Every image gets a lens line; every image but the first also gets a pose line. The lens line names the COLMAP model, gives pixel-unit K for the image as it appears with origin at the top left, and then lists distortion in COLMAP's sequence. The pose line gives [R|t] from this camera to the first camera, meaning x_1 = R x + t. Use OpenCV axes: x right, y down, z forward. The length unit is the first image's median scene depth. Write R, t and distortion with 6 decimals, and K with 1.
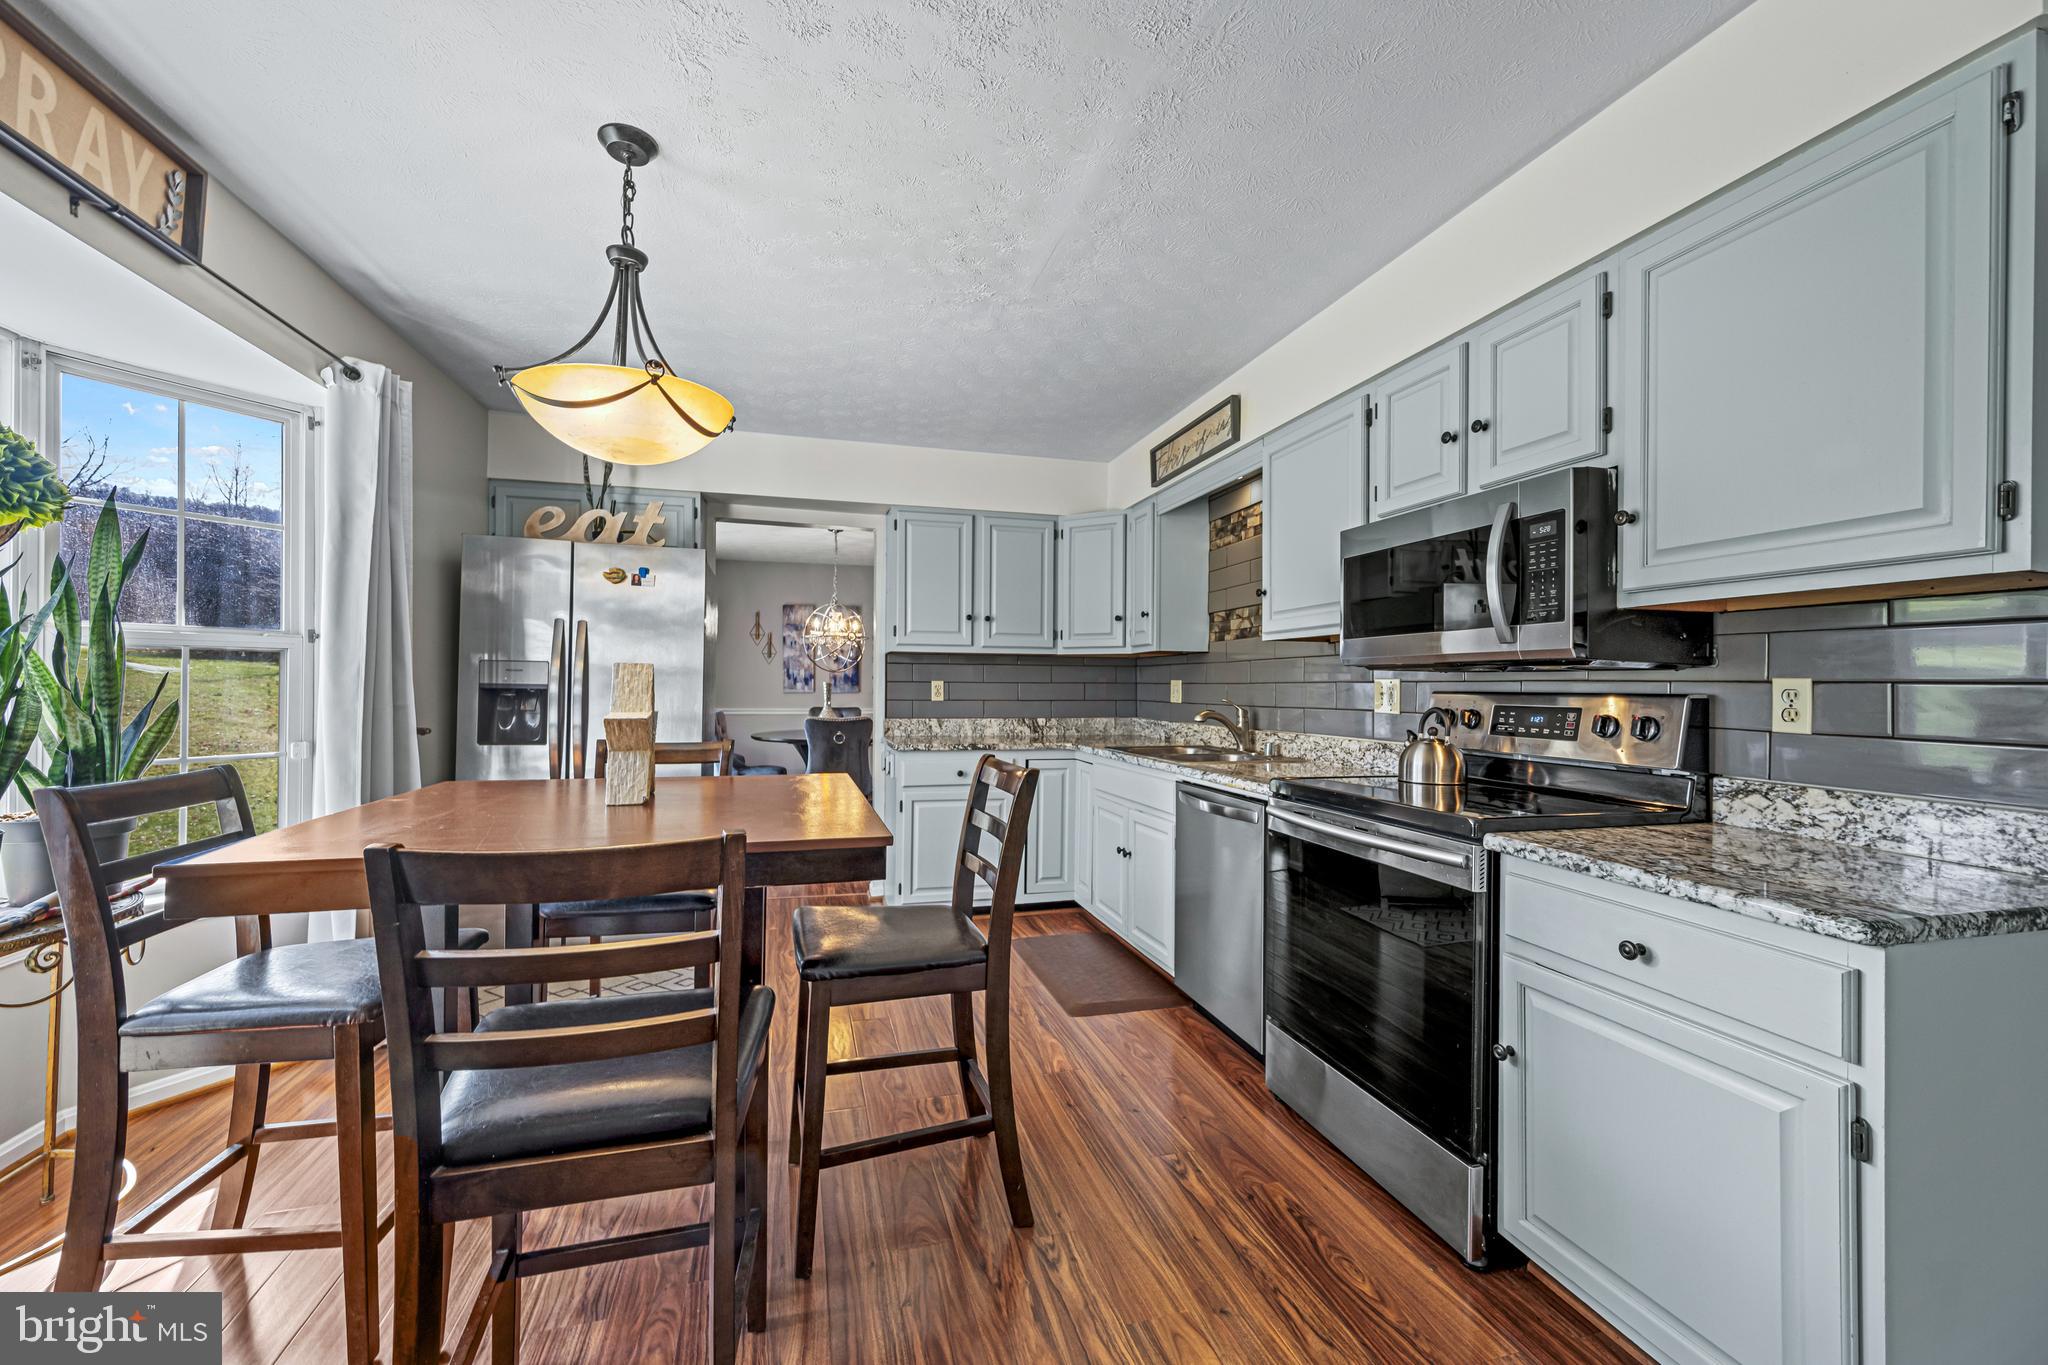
lens RADIAL K [[818.2, 0, 1032.5], [0, 818.2, 681.9], [0, 0, 1]] dist [-0.000628, 0.001030]
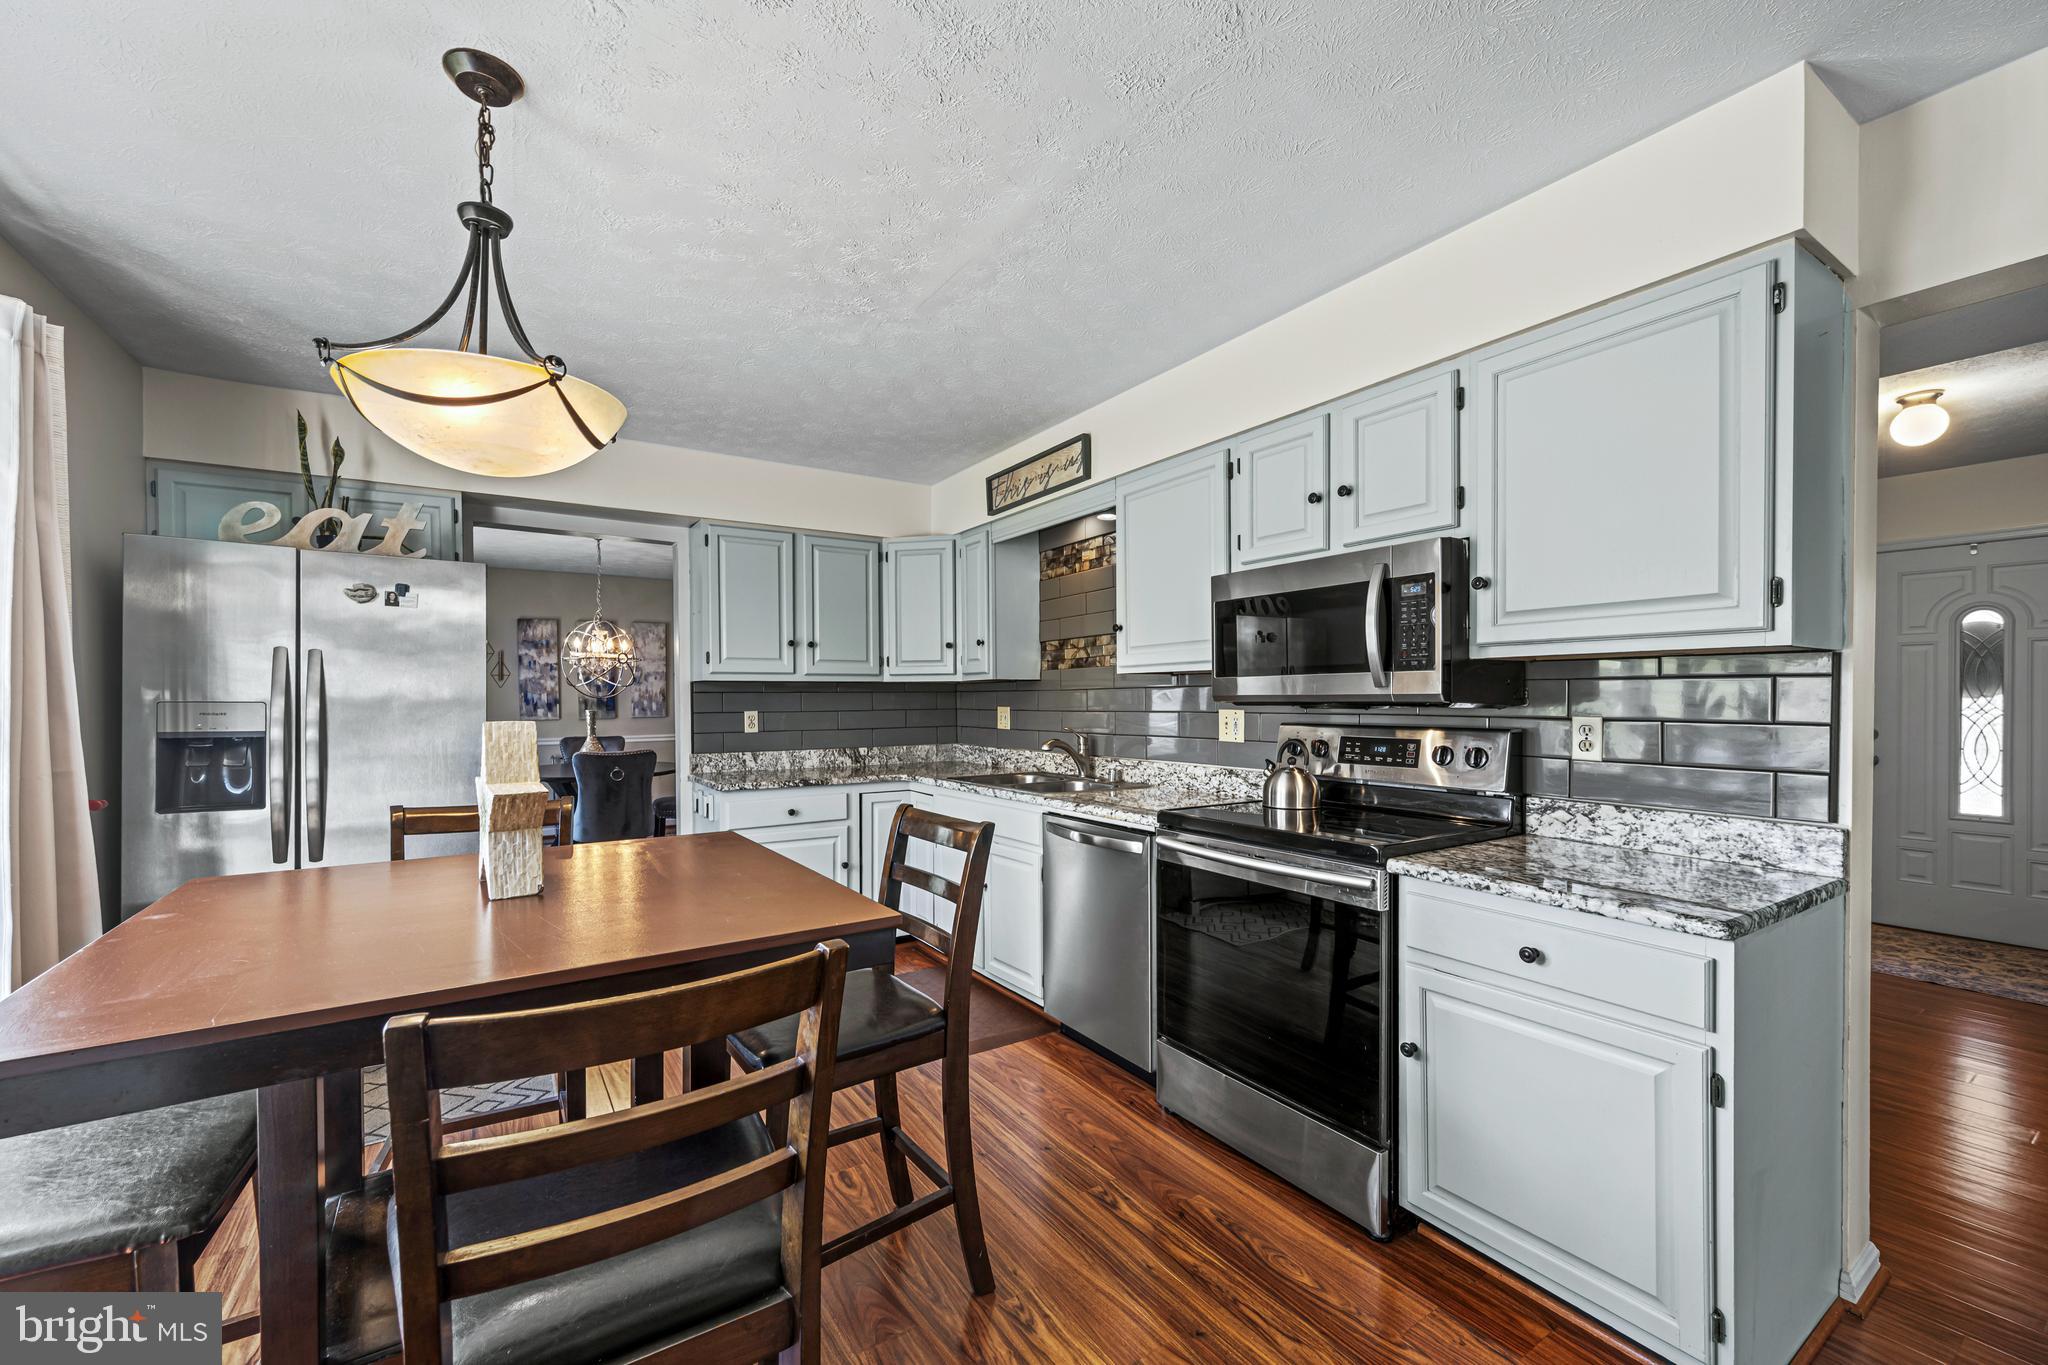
lens RADIAL K [[818.2, 0, 1032.7], [0, 818.2, 705.5], [0, 0, 1]] dist [-0.000628, 0.001030]
pose [[0.953705, -0.014854, 0.300377, -0.155714], [0.010881, 0.999830, 0.014895, -0.030275], [-0.300547, -0.010937, 0.953704, 0.041893]]
